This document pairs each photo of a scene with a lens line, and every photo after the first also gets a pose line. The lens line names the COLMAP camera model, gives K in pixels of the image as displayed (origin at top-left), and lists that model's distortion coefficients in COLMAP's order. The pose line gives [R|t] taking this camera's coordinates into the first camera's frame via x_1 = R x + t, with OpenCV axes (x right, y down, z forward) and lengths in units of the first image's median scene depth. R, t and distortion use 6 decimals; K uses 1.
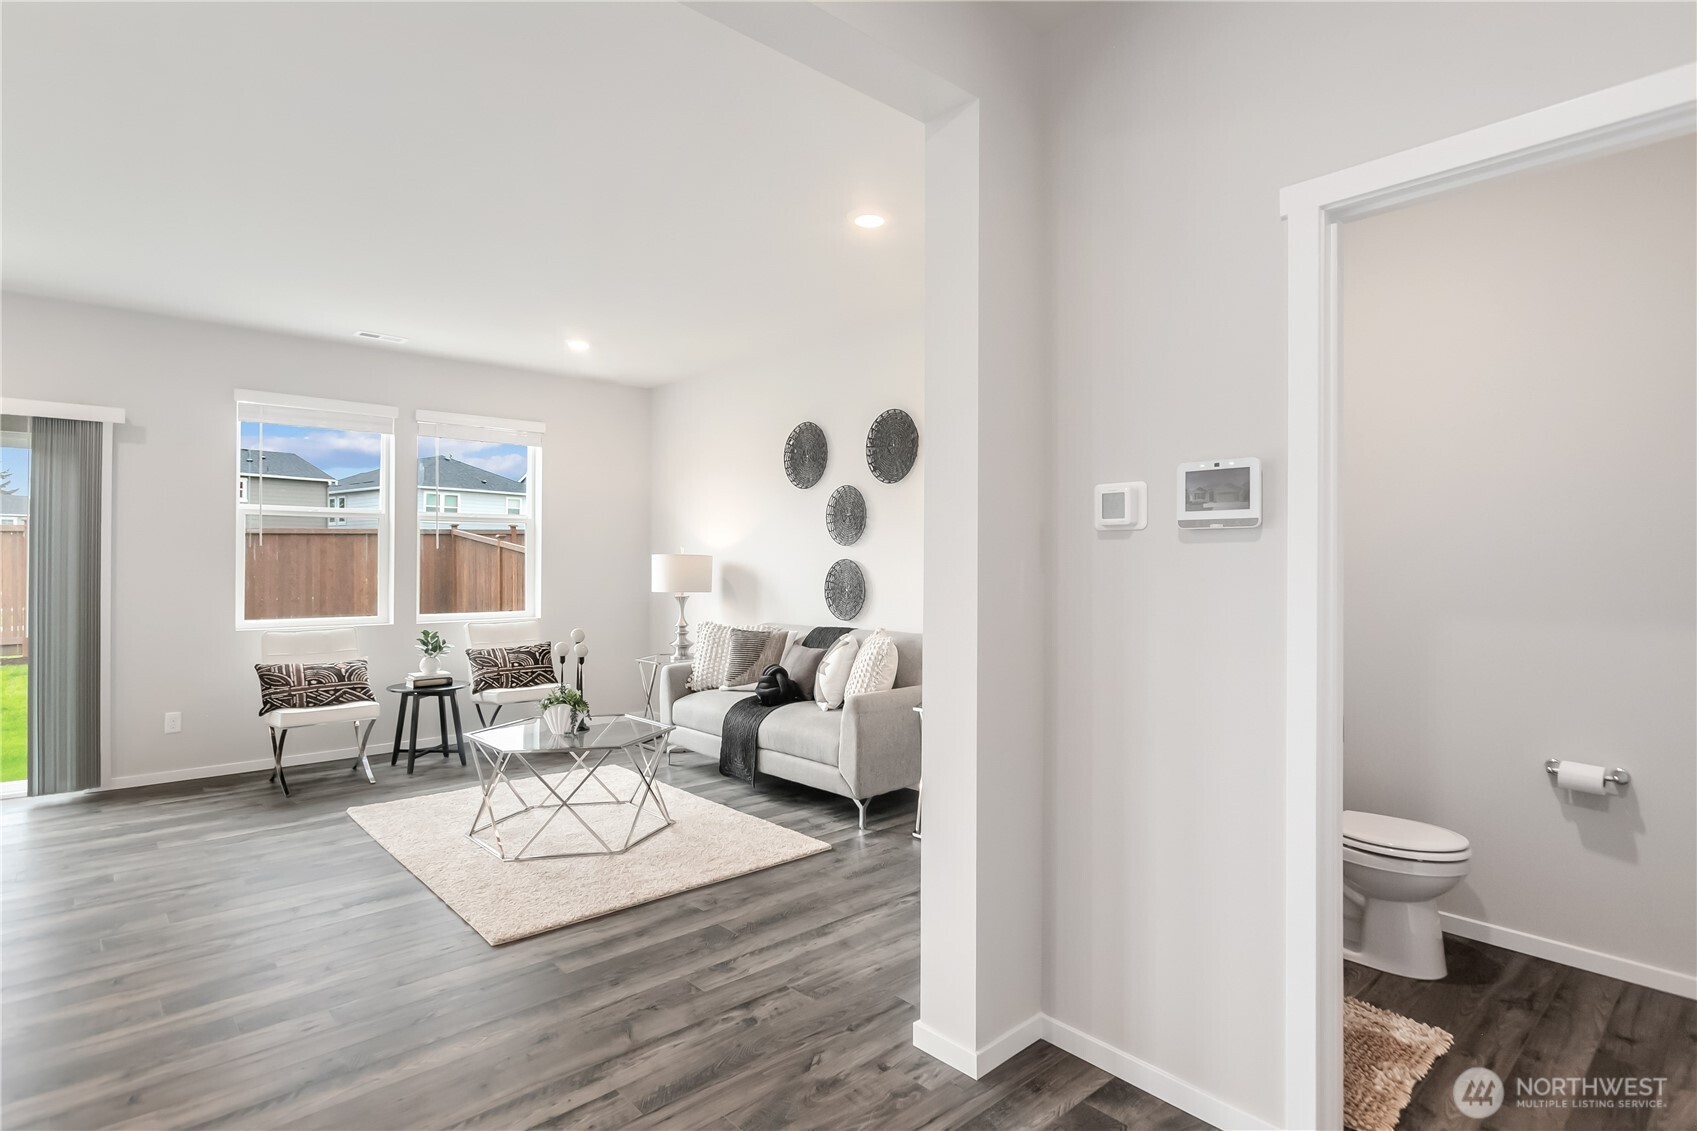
lens RADIAL K [[859.1, 0, 850.3], [0, 859.1, 560.5], [0, 0, 1]] dist [0.000641, 0.001171]
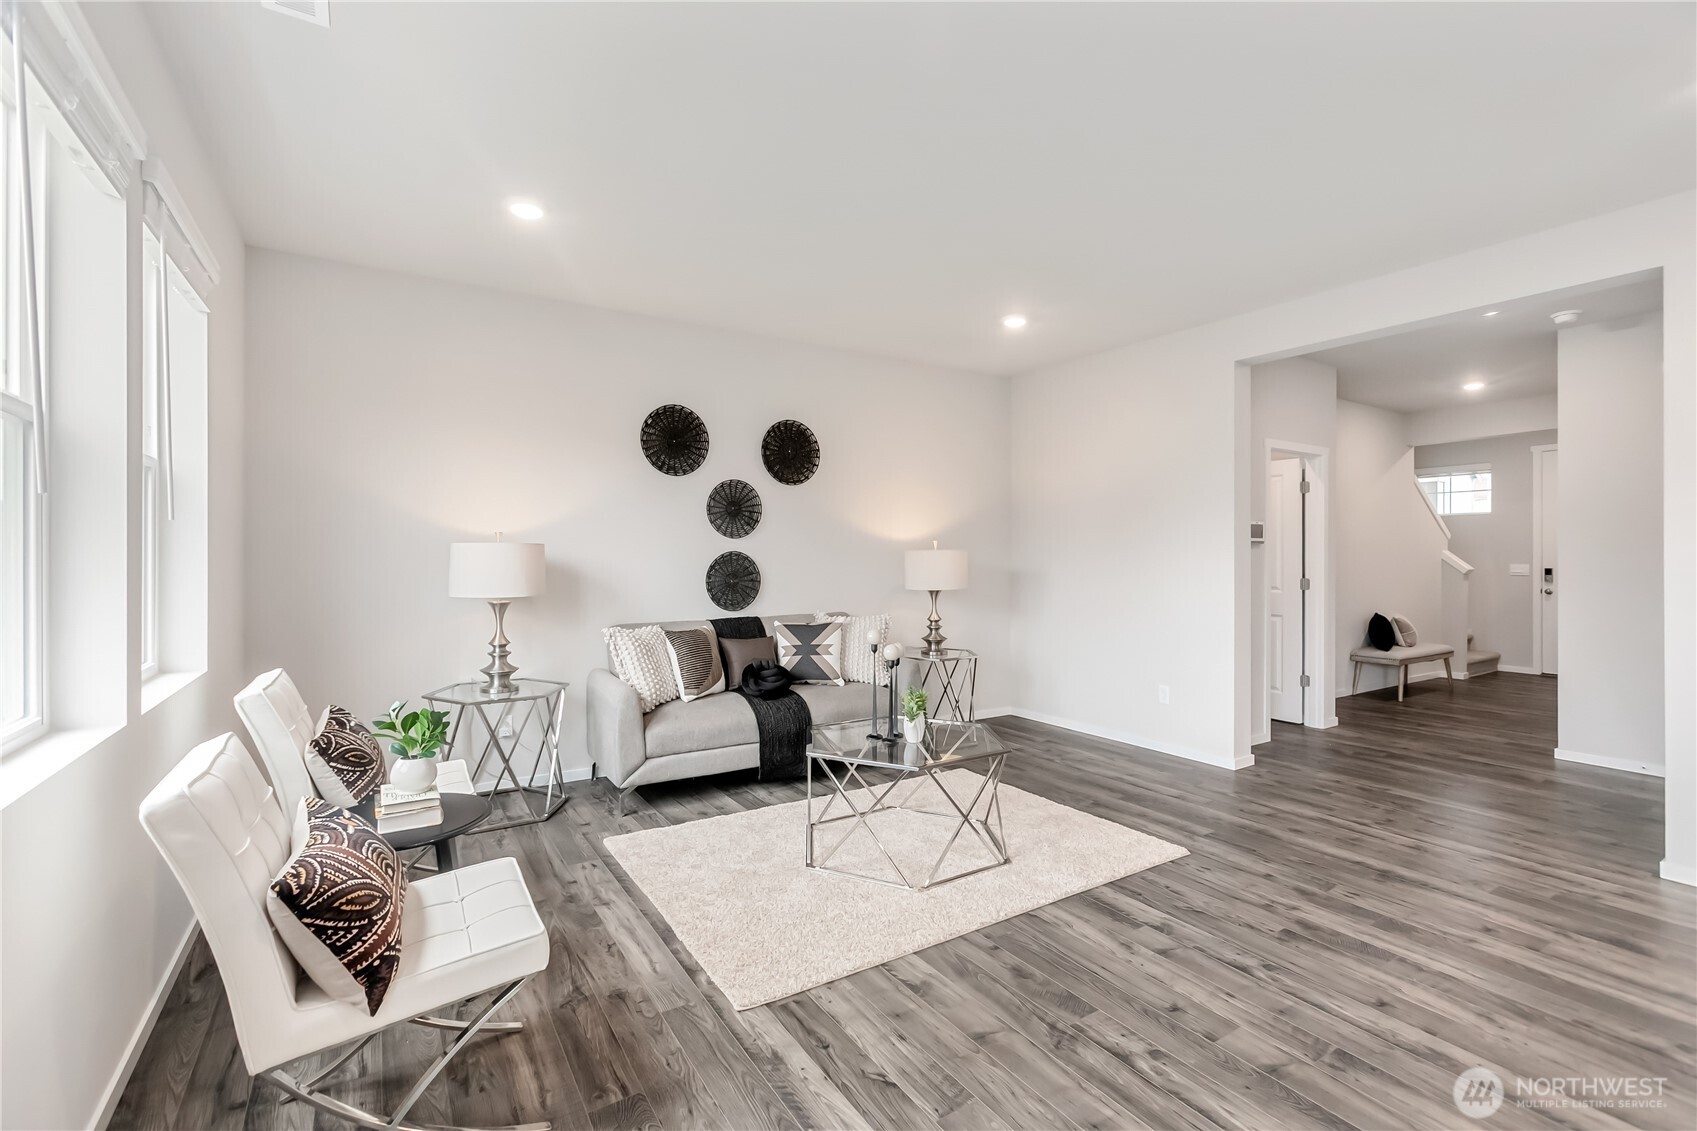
lens RADIAL K [[753.9, 0, 845.2], [0, 753.9, 560.8], [0, 0, 1]] dist [-0.026909, 0.017883]
pose [[0.174265, -0.007733, 0.984668, -0.911523], [-0.003339, 0.999959, 0.008444, 0.001666], [-0.984693, -0.004759, 0.174232, 0.747541]]
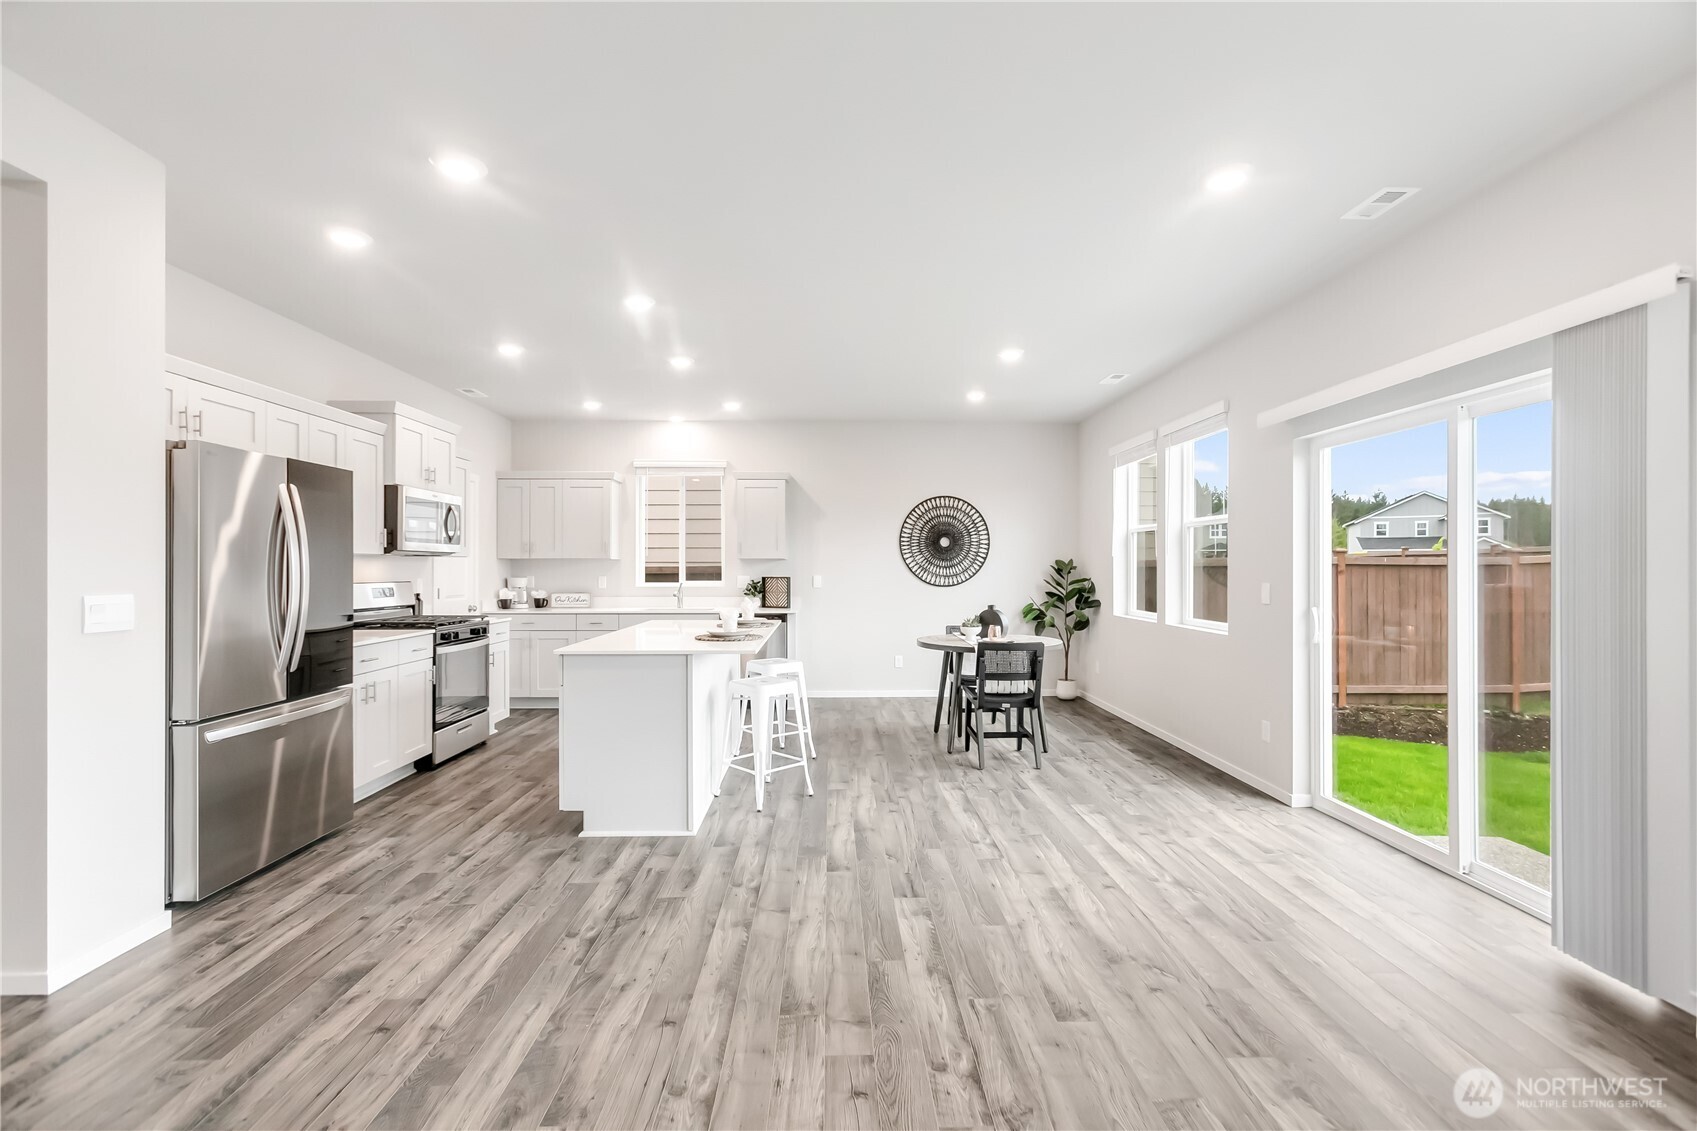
lens RADIAL K [[747.8, 0, 848.5], [0, 747.8, 565.5], [0, 0, 1]] dist [-0.014270, 0.009685]
pose [[-0.648833, -0.004029, -0.760920, -0.192428], [0.000136, 0.999985, -0.005411, 0.001413], [0.760931, -0.003614, -0.648823, 0.868566]]
